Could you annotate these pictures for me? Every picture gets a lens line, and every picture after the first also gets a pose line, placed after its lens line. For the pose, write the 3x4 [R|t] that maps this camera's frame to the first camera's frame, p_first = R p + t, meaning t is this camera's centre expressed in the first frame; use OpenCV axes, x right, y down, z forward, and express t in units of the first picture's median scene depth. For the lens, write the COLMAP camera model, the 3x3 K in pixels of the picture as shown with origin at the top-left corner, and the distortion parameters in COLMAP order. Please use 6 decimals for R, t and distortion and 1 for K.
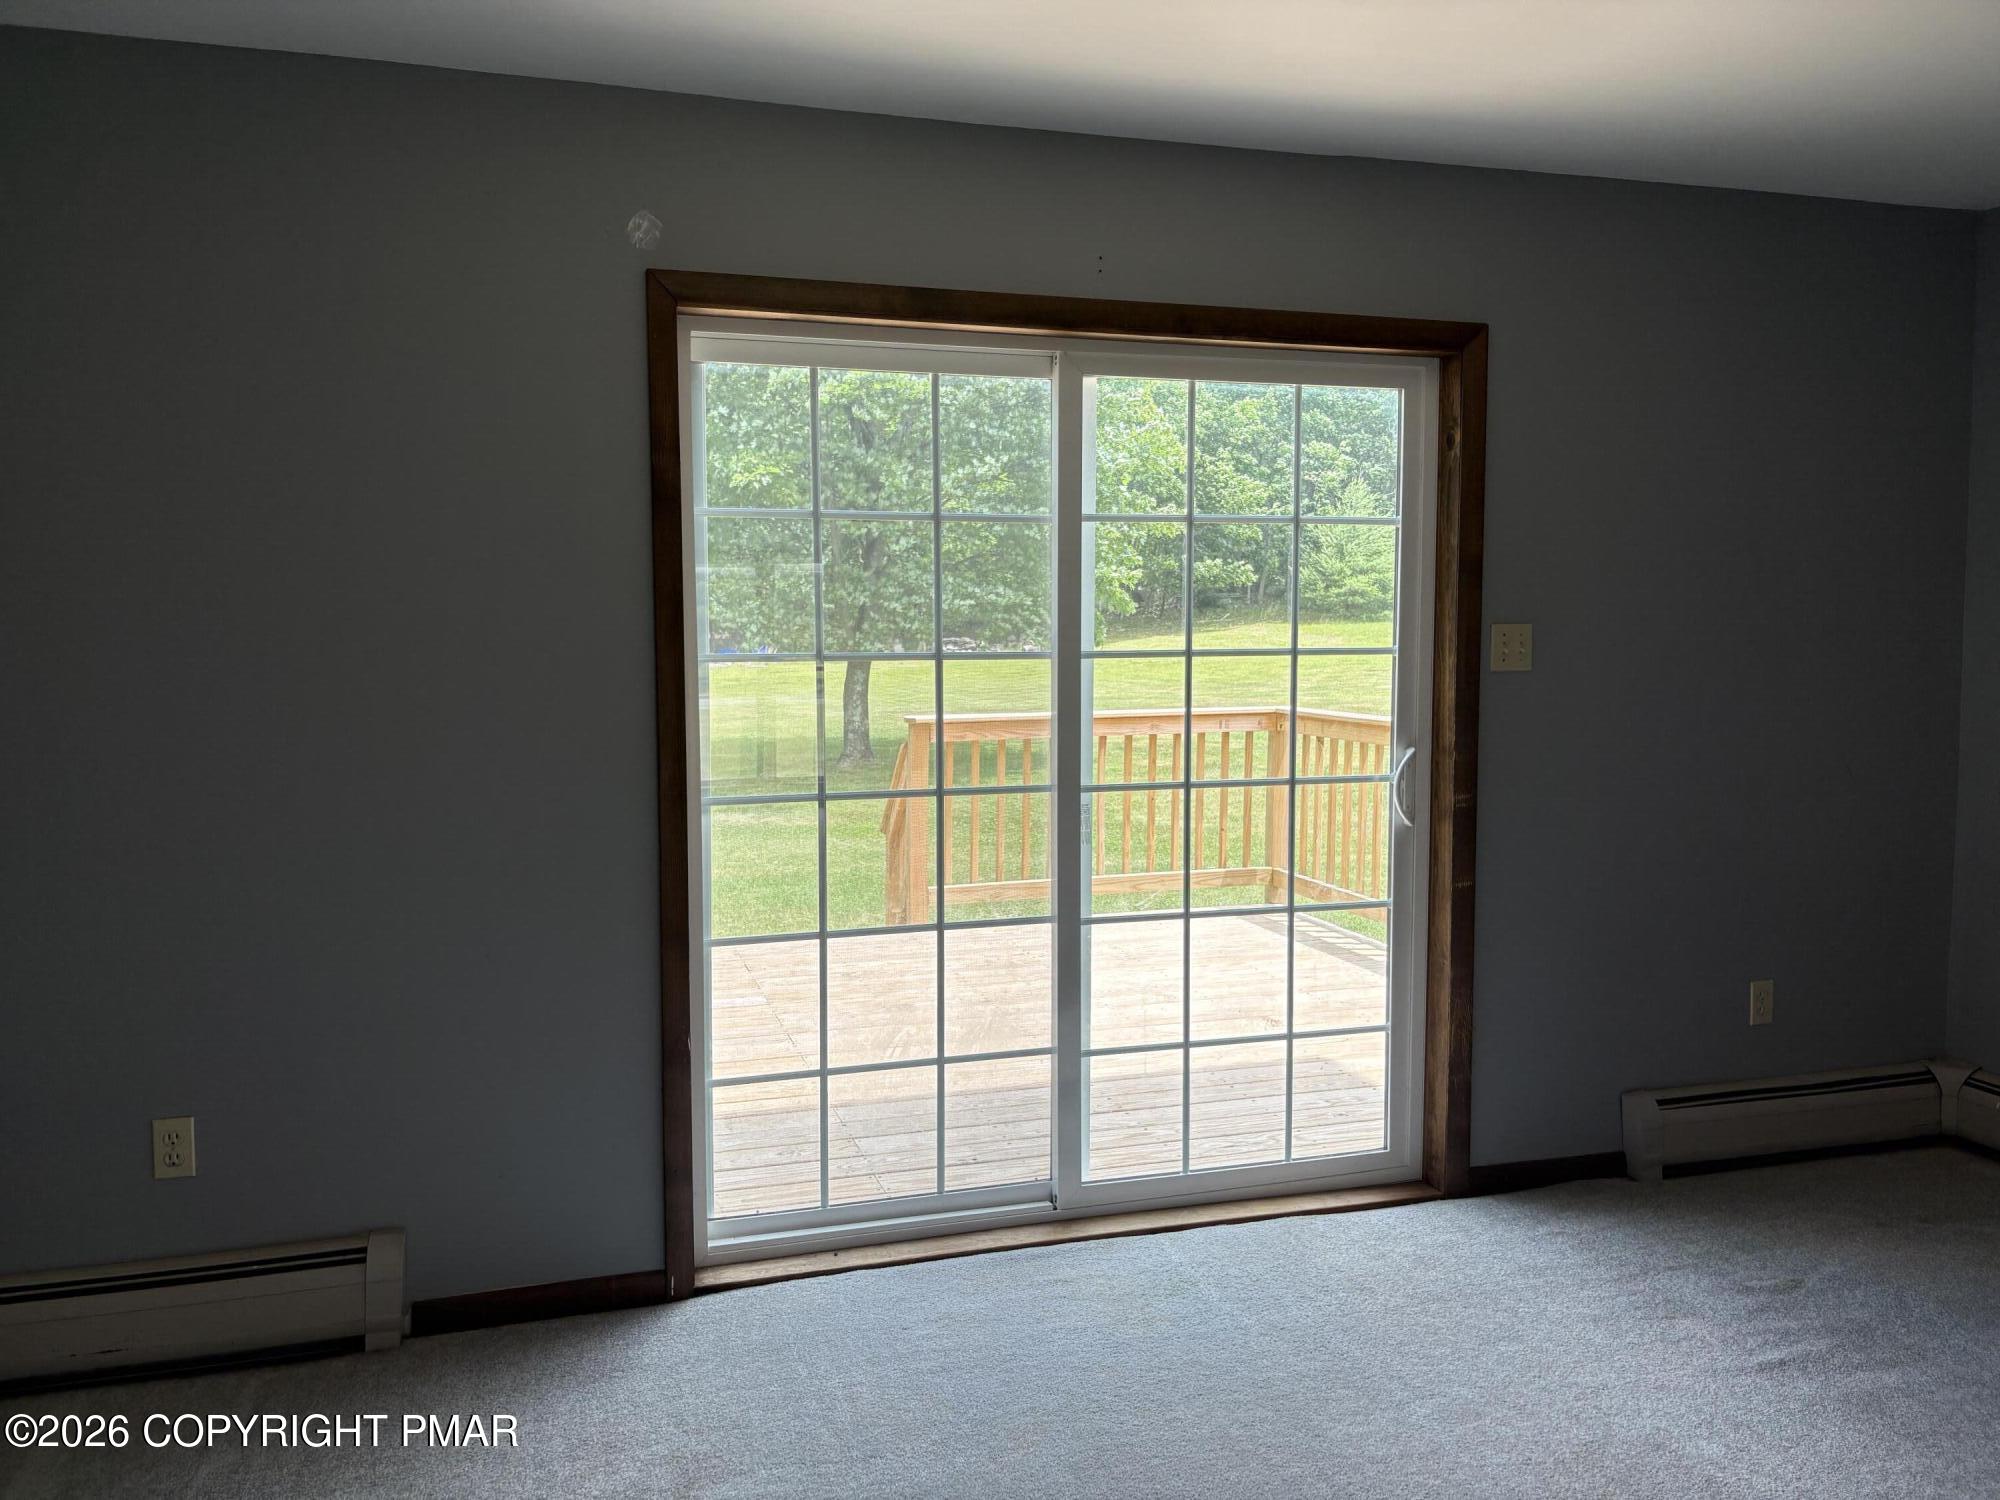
lens RADIAL K [[1528.9, 0, 993.7], [0, 1528.9, 751.8], [0, 0, 1]] dist [0.041364, -0.030006]
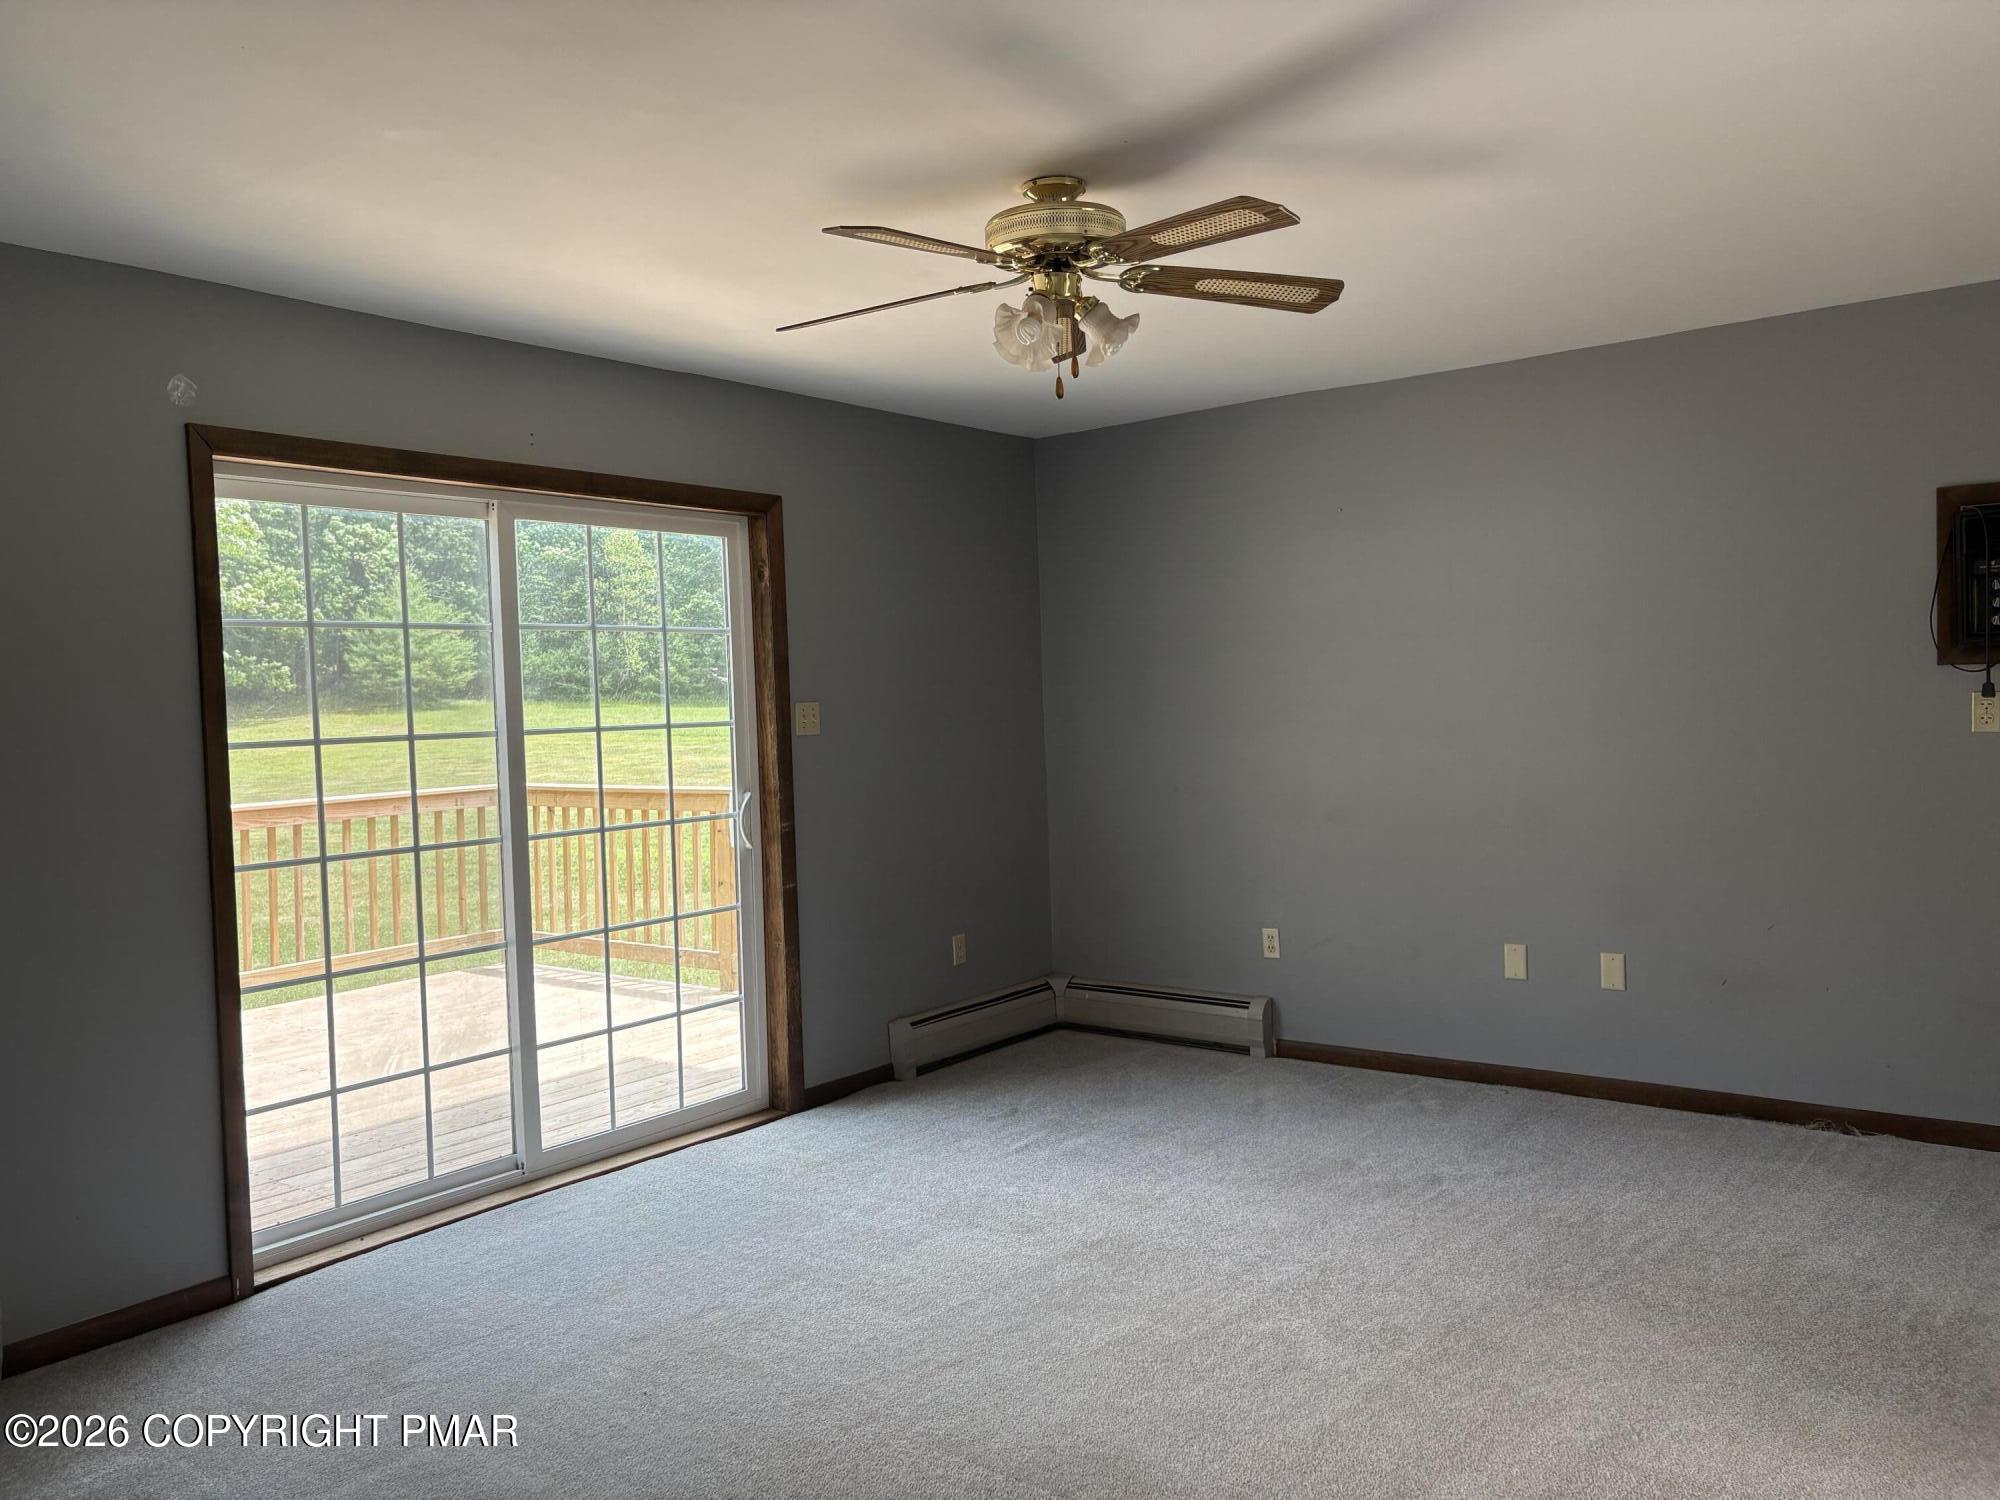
lens RADIAL K [[1528.9, 0, 1005.4], [0, 1528.9, 743.4], [0, 0, 1]] dist [0.041364, -0.030006]
pose [[0.814205, -0.040831, 0.579139, -0.349603], [0.076326, 0.996394, -0.037056, 0.022929], [-0.575538, 0.074375, 0.814386, -0.276126]]
